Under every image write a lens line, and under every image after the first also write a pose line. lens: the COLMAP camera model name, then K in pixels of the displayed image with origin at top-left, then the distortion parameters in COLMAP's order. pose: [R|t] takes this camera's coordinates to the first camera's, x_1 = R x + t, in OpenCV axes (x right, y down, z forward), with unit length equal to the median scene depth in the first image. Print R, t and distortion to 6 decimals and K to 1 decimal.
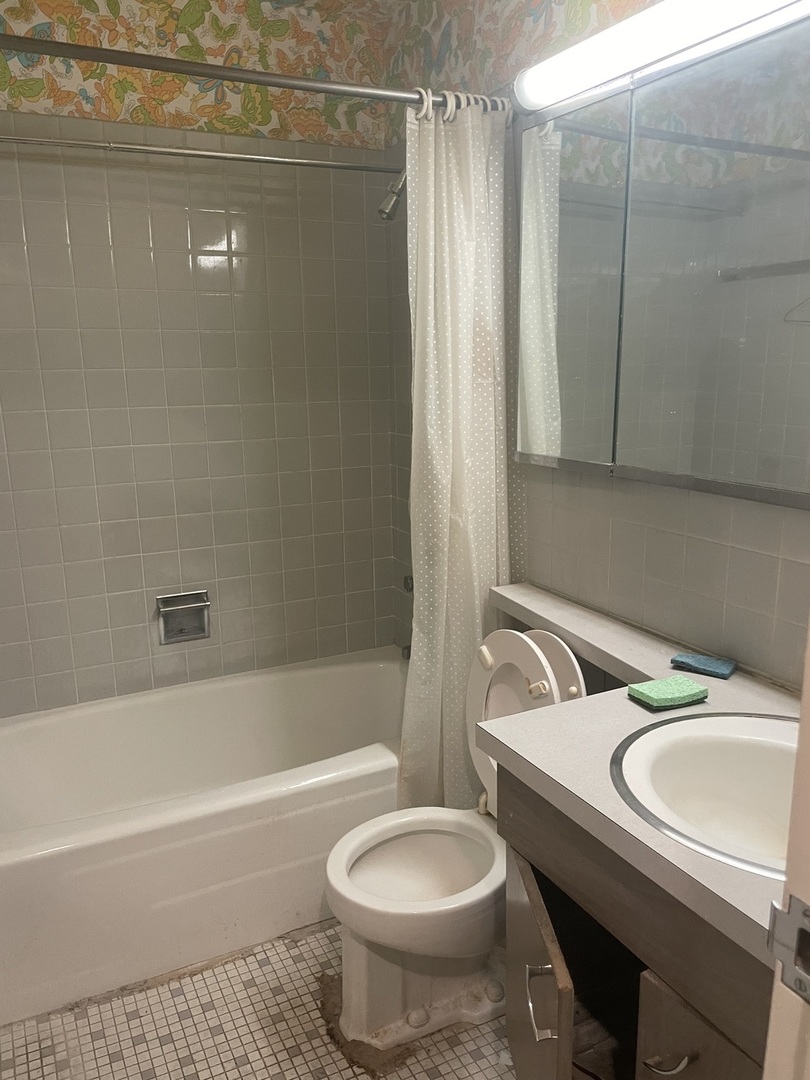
lens RADIAL K [[806.7, 0, 403.6], [0, 806.7, 544.6], [0, 0, 1]] dist [0.080116, -0.105187]
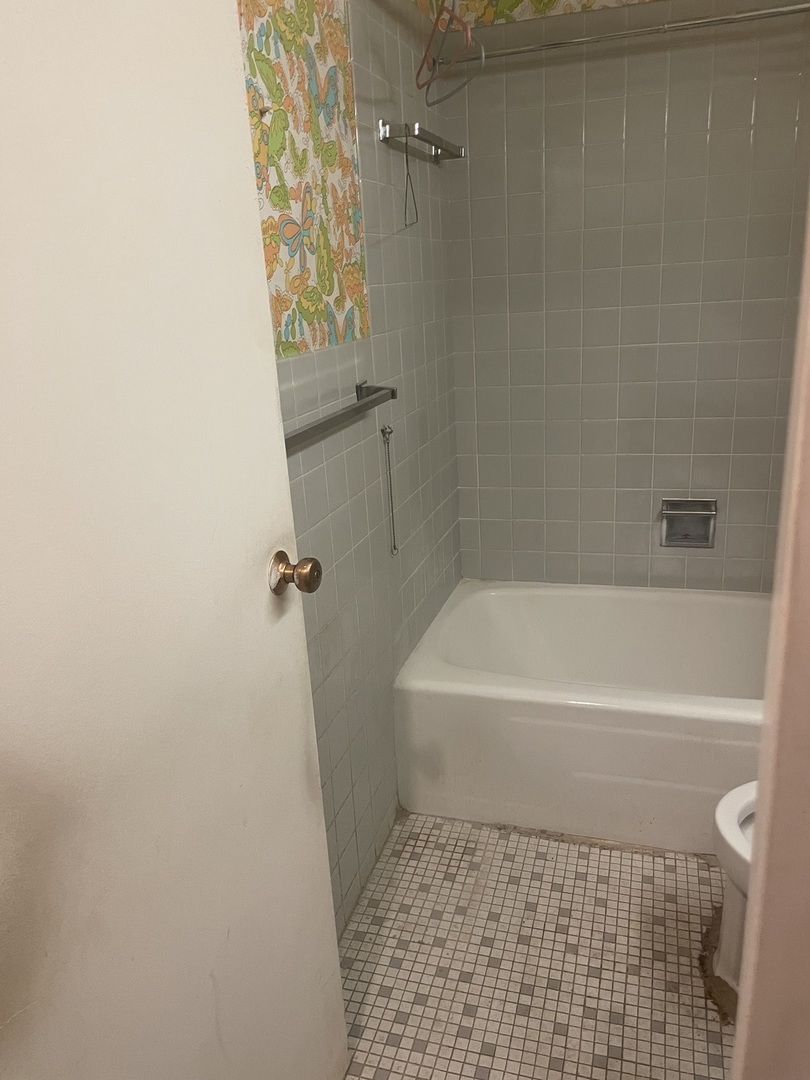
lens RADIAL K [[806.7, 0, 410.1], [0, 806.7, 545.9], [0, 0, 1]] dist [0.080116, -0.105187]
pose [[0.730500, 0.185017, -0.657373, 0.174301], [-0.101212, 0.981302, 0.163715, -0.013714], [0.675371, -0.053060, 0.735567, 0.055692]]
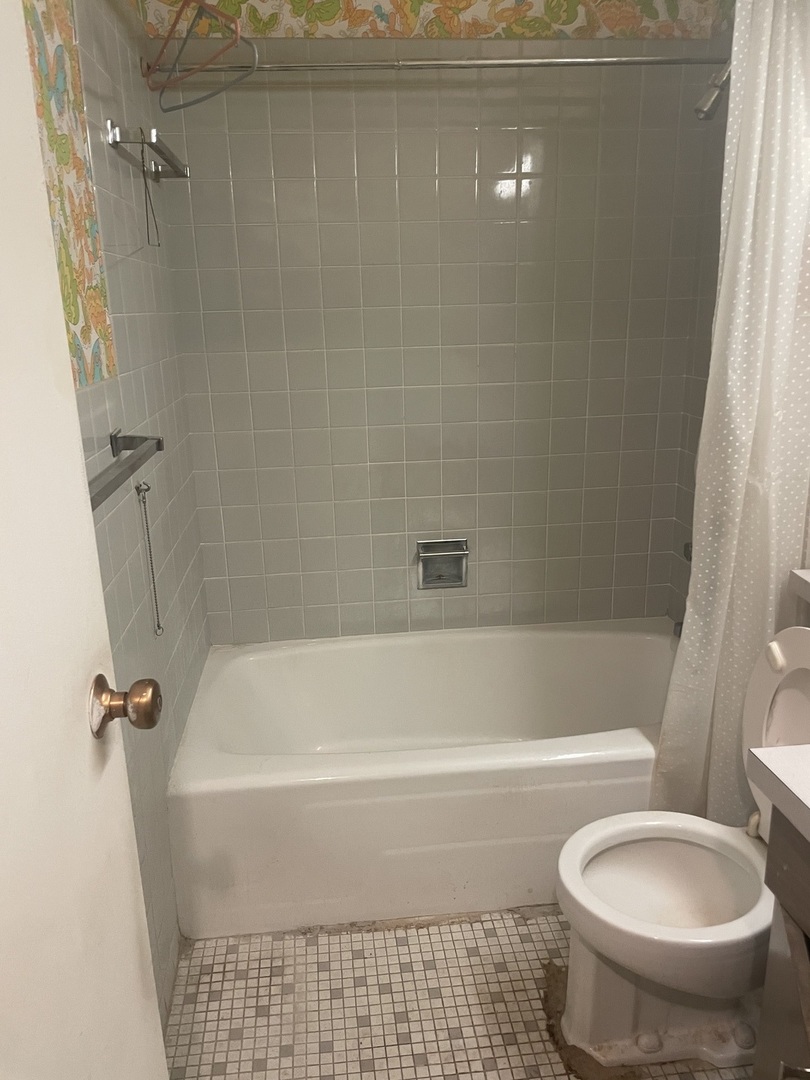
lens RADIAL K [[806.7, 0, 401.4], [0, 806.7, 547.7], [0, 0, 1]] dist [0.080116, -0.105187]
pose [[0.937078, 0.091290, -0.336973, 0.013143], [-0.065118, 0.993972, 0.088196, -0.016784], [0.342993, -0.060703, 0.937374, 0.084841]]
